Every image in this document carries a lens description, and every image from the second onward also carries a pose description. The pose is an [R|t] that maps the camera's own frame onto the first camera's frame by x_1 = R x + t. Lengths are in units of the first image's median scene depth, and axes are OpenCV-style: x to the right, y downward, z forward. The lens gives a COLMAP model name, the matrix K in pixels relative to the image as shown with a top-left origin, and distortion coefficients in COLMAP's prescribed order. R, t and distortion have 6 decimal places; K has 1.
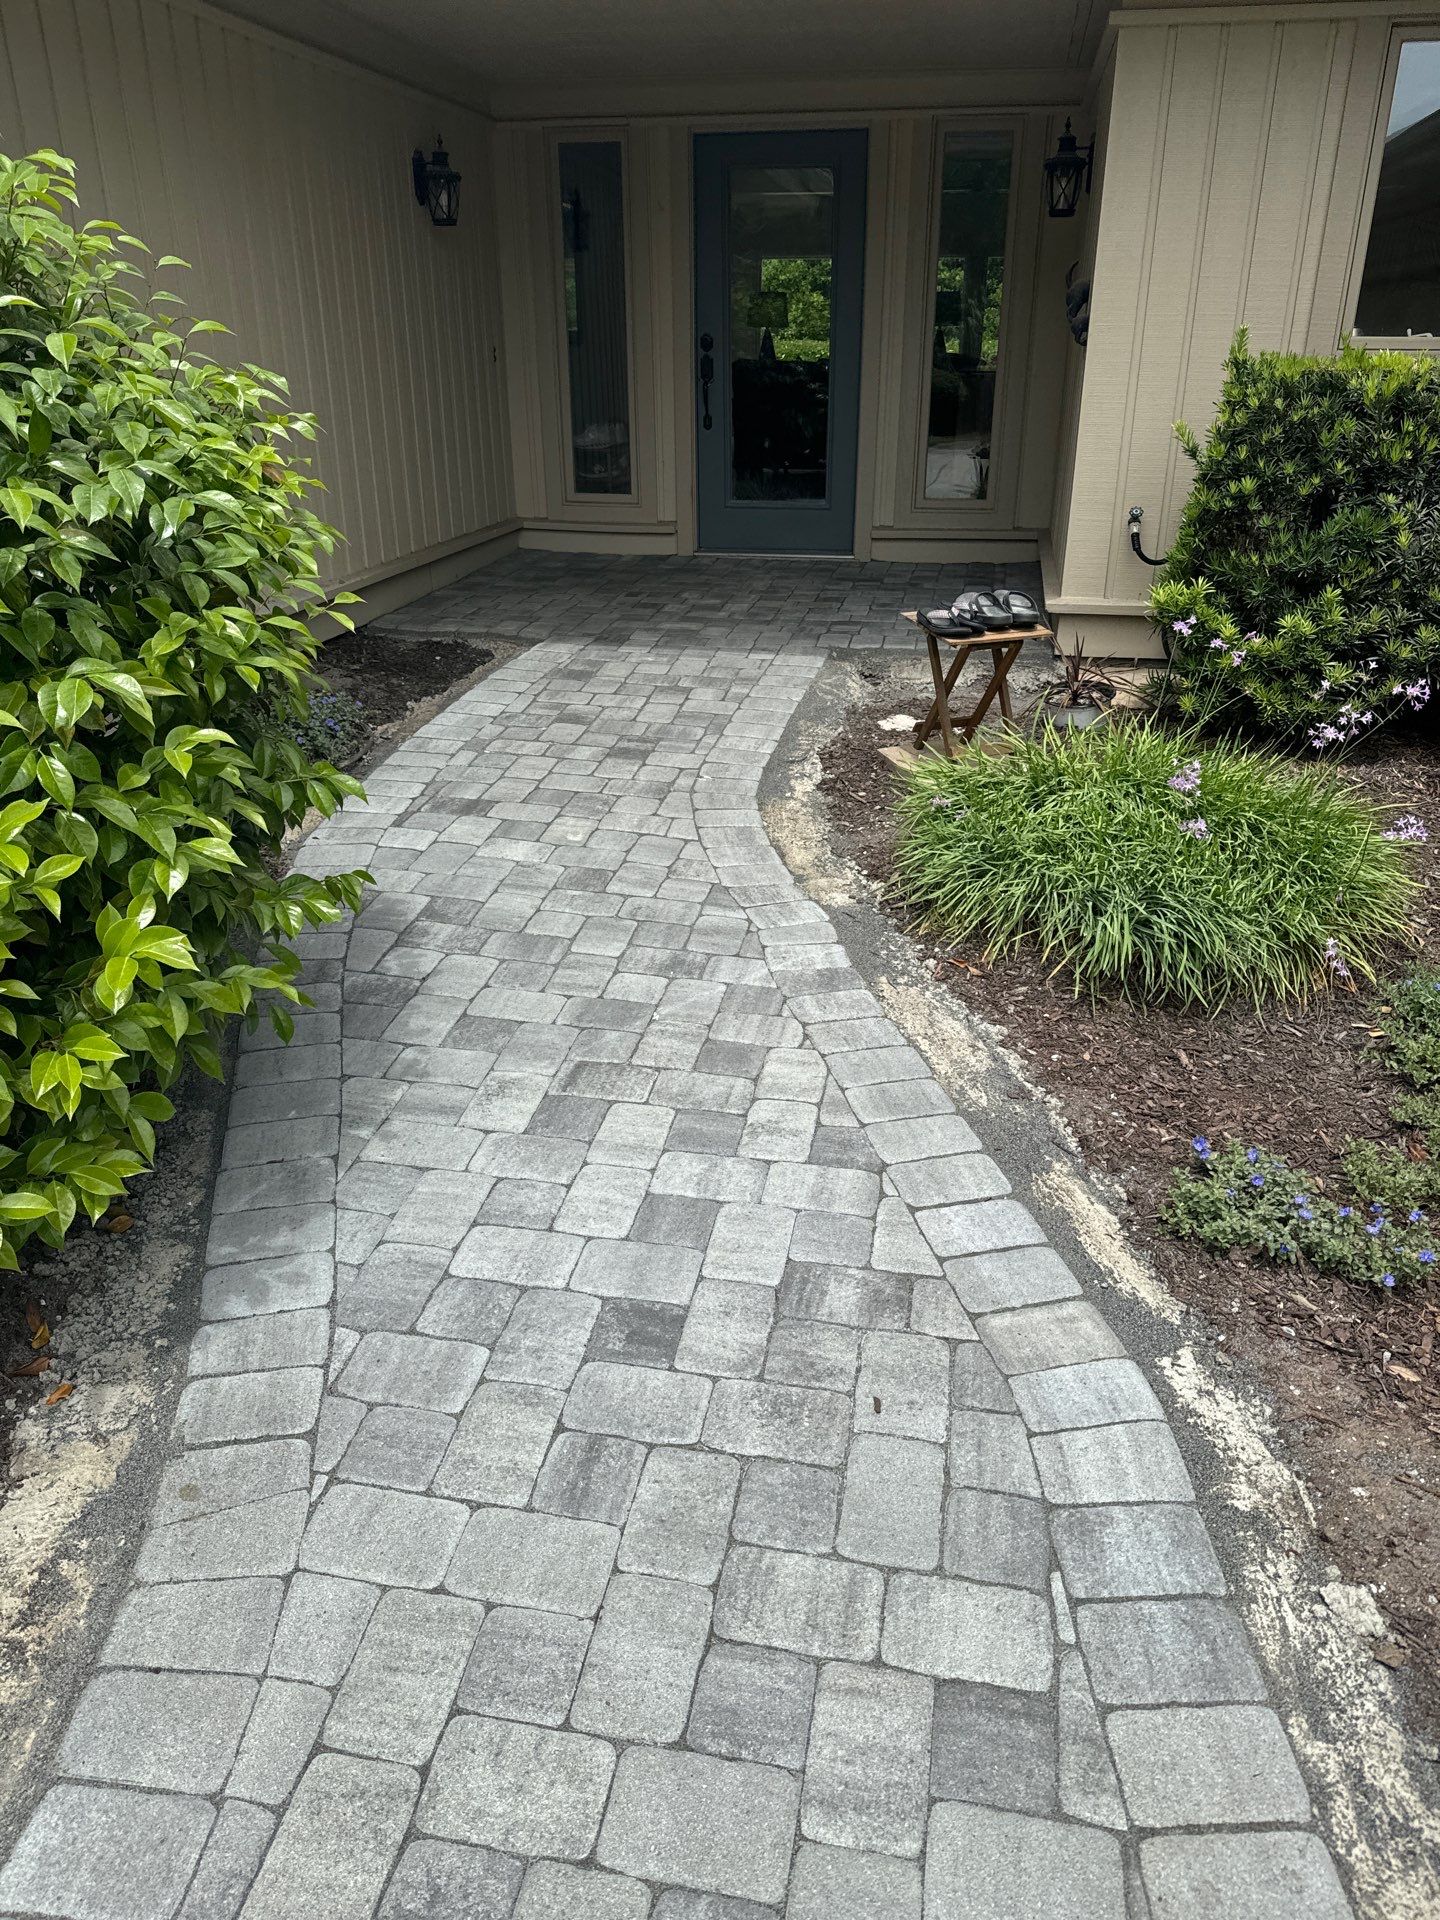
lens RADIAL K [[1366.7, 0, 733.2], [0, 1366.7, 948.6], [0, 0, 1]] dist [0.067452, -0.078745]
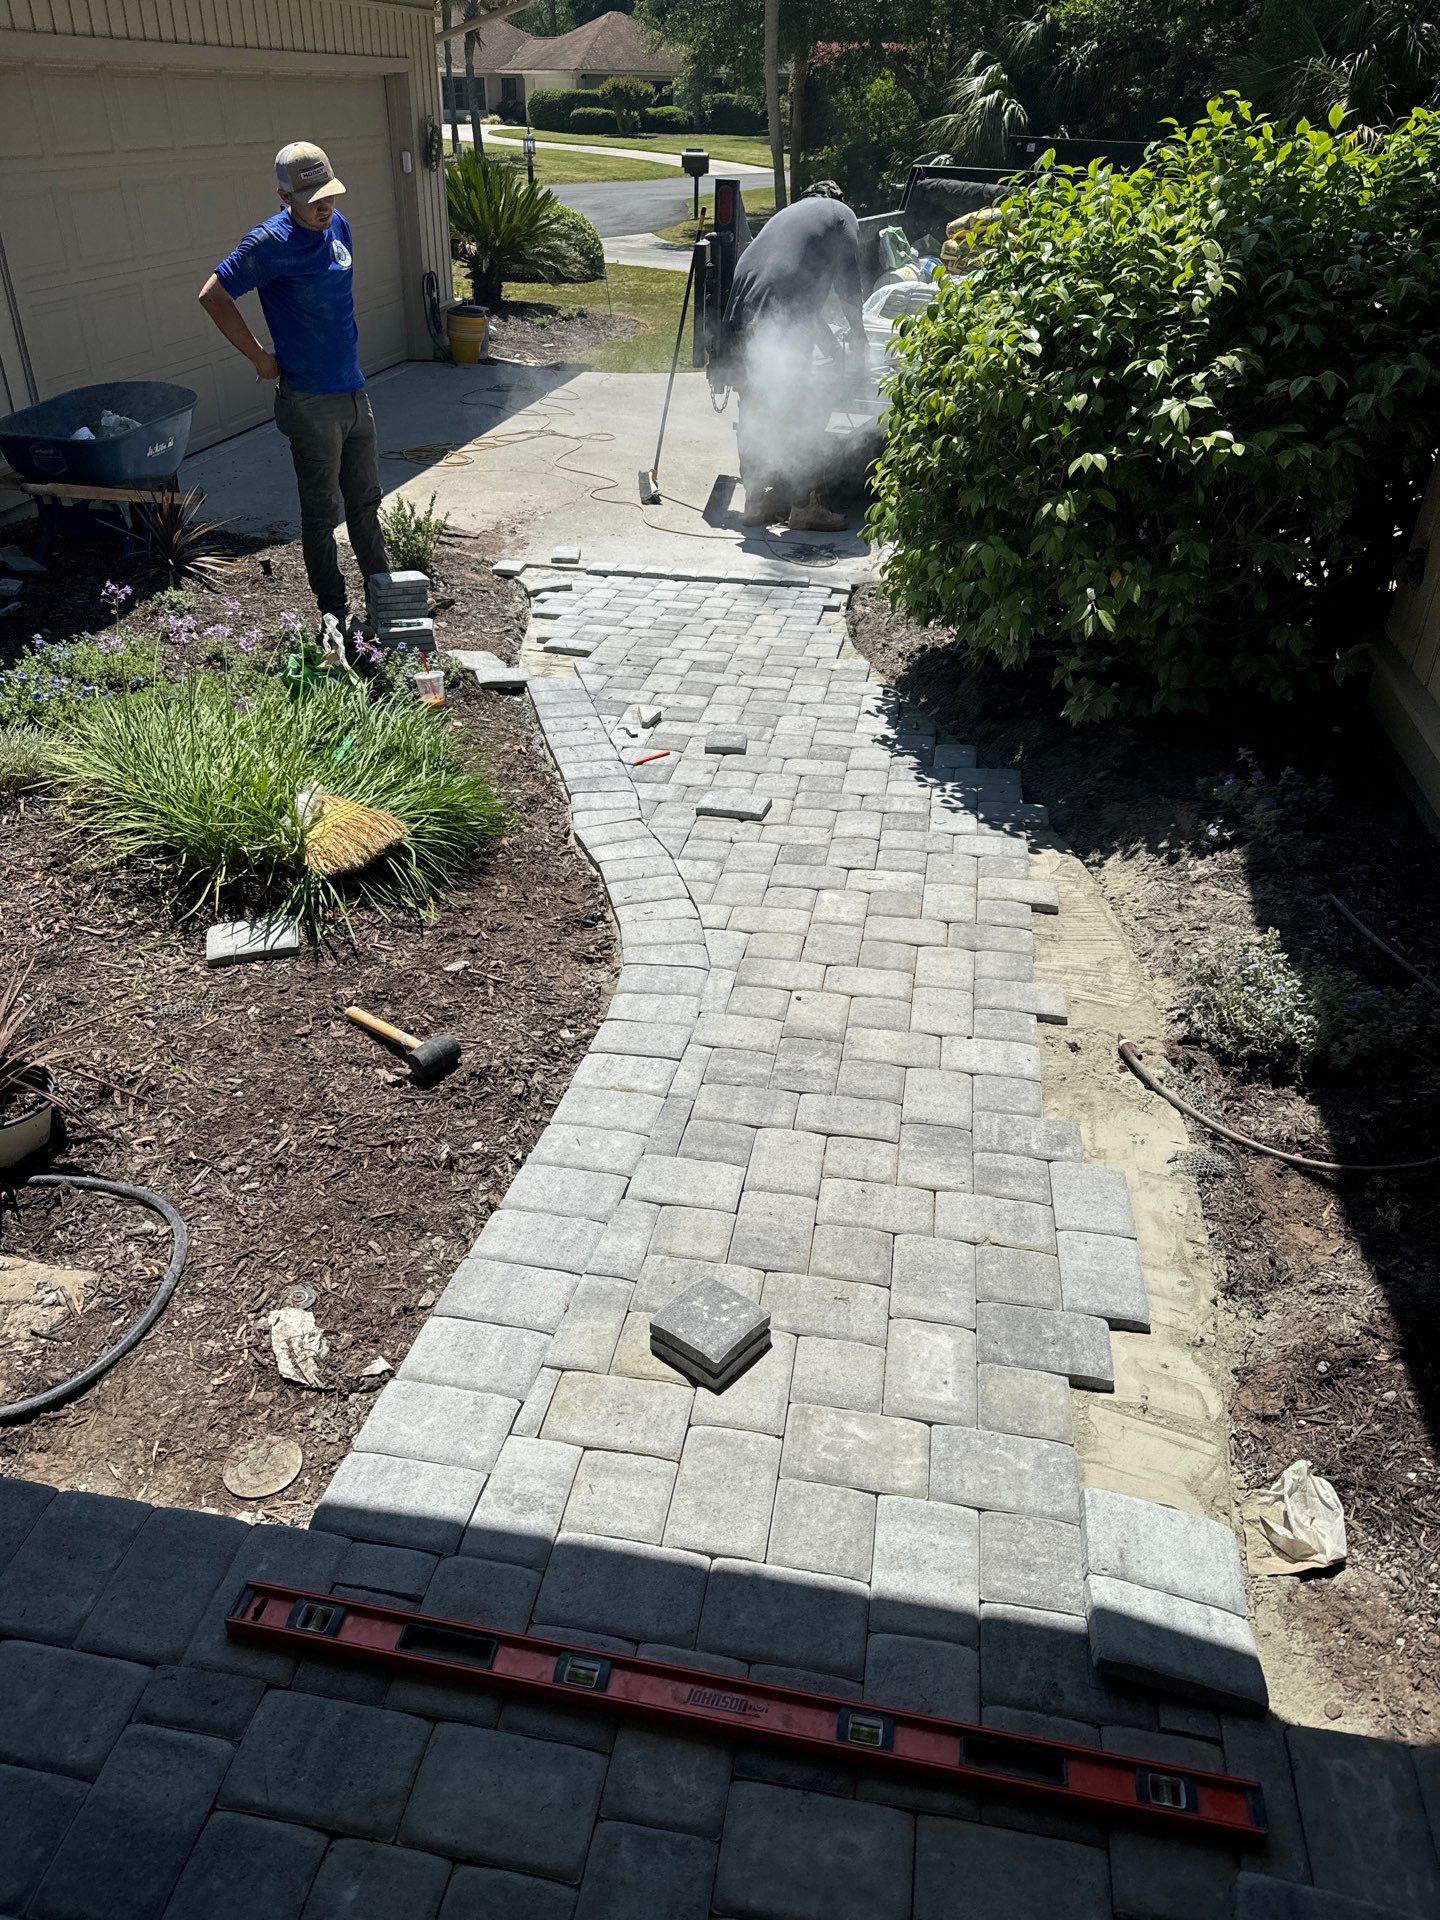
lens RADIAL K [[1366.7, 0, 715.9], [0, 1366.7, 944.2], [0, 0, 1]] dist [0.067452, -0.078745]
pose [[-0.999696, -0.009753, -0.022666, -0.032554], [-0.024228, 0.562056, 0.826744, -1.315505], [0.004676, 0.827042, -0.562121, 2.491158]]
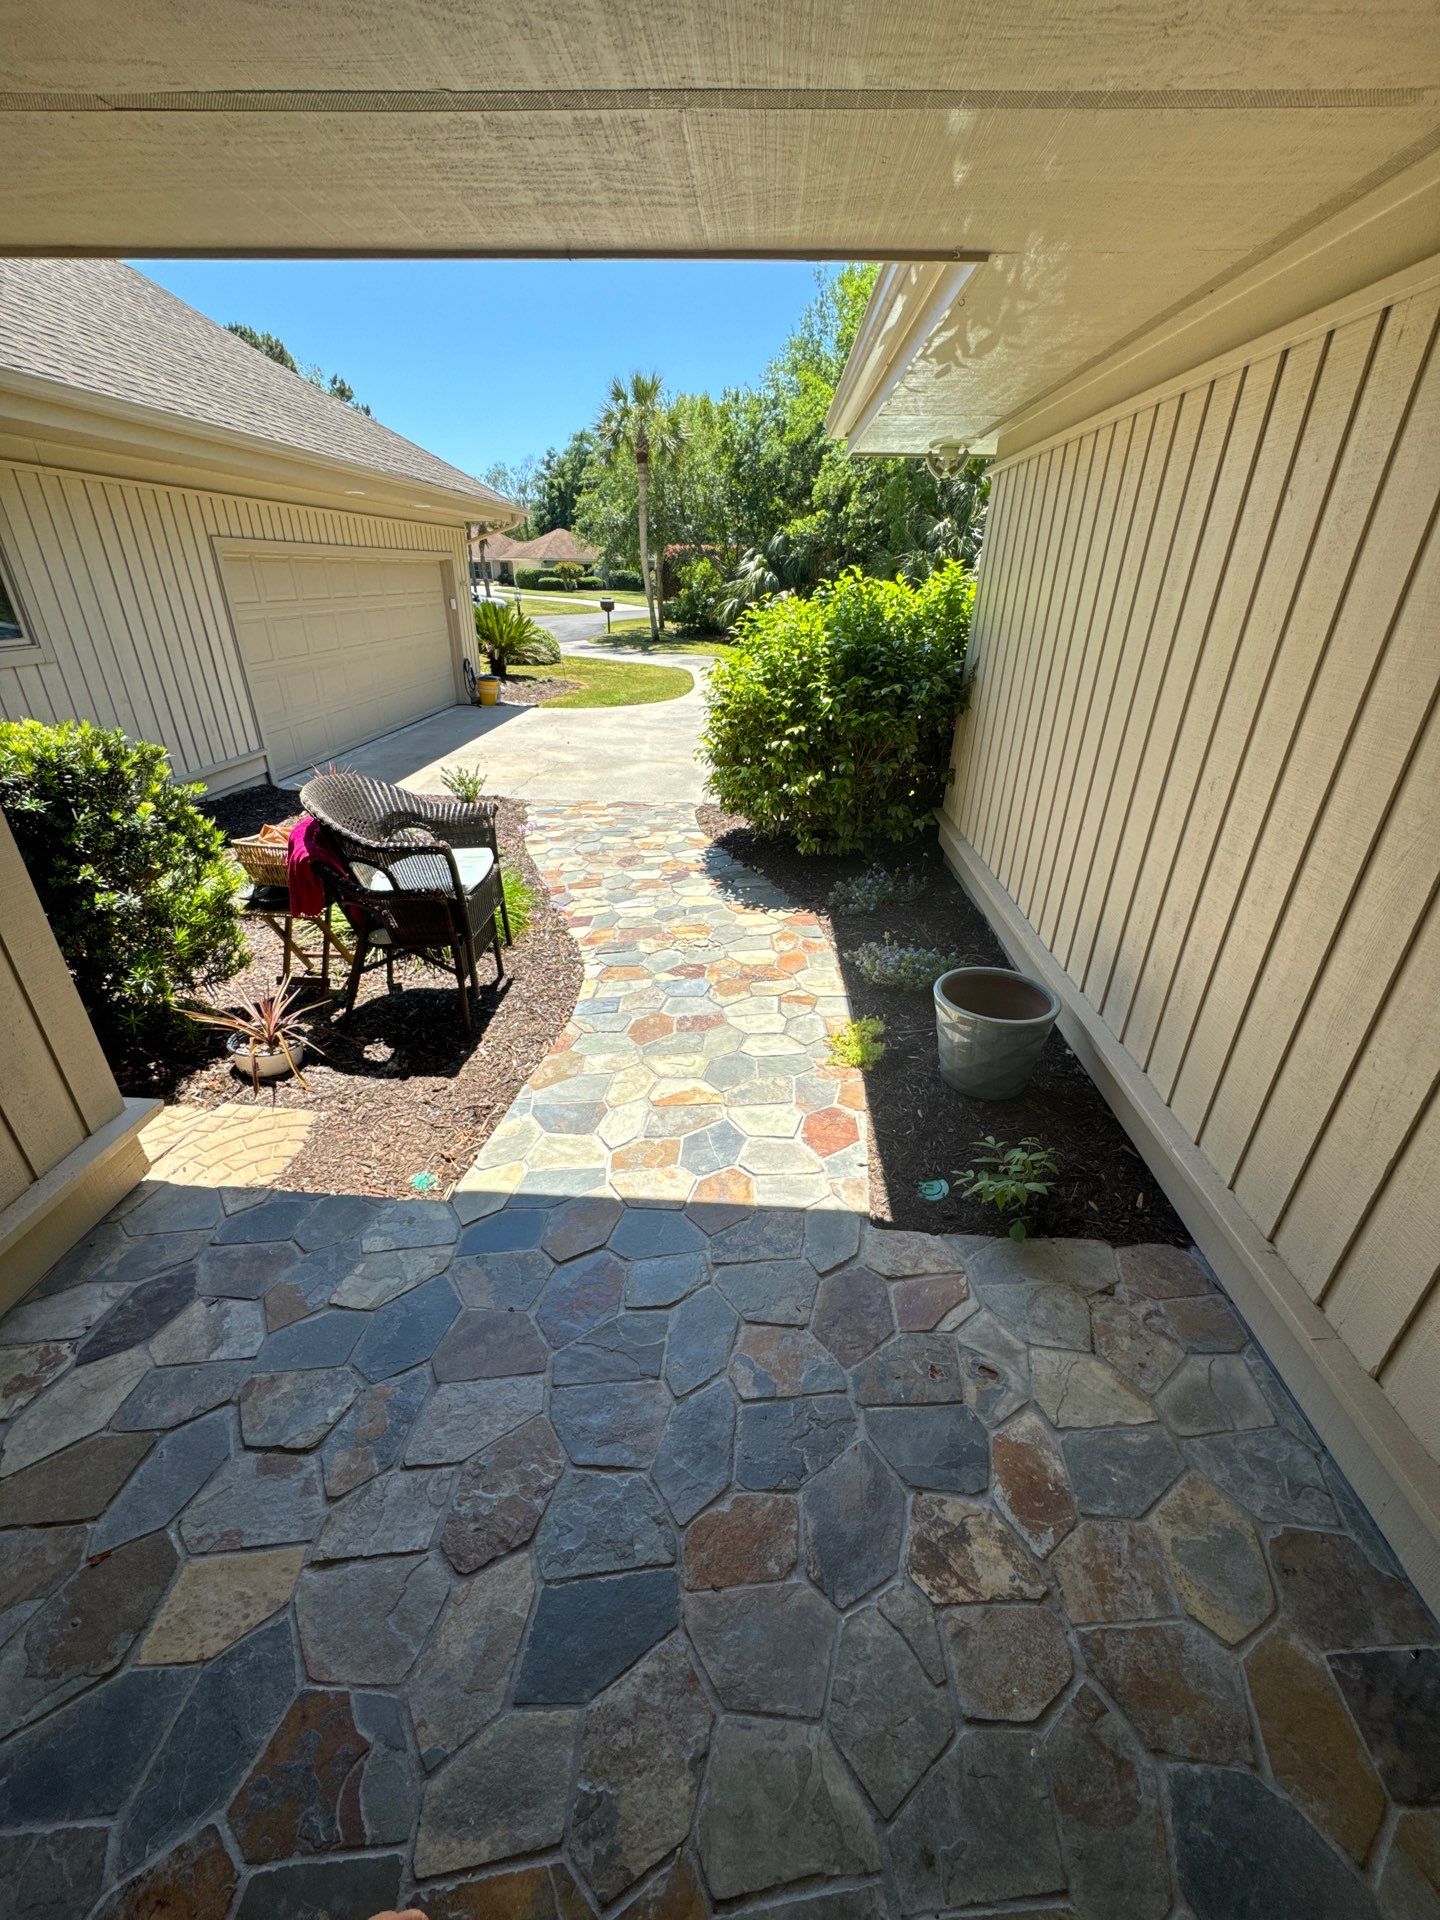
lens RADIAL K [[776.8, 0, 723.5], [0, 776.8, 966.1], [0, 0, 1]] dist [0.004112, -0.000169]
pose [[-0.990852, 0.047126, -0.126459, -0.050378], [-0.068869, 0.629280, 0.774121, -1.423144], [0.116059, 0.775749, -0.620278, 2.752677]]
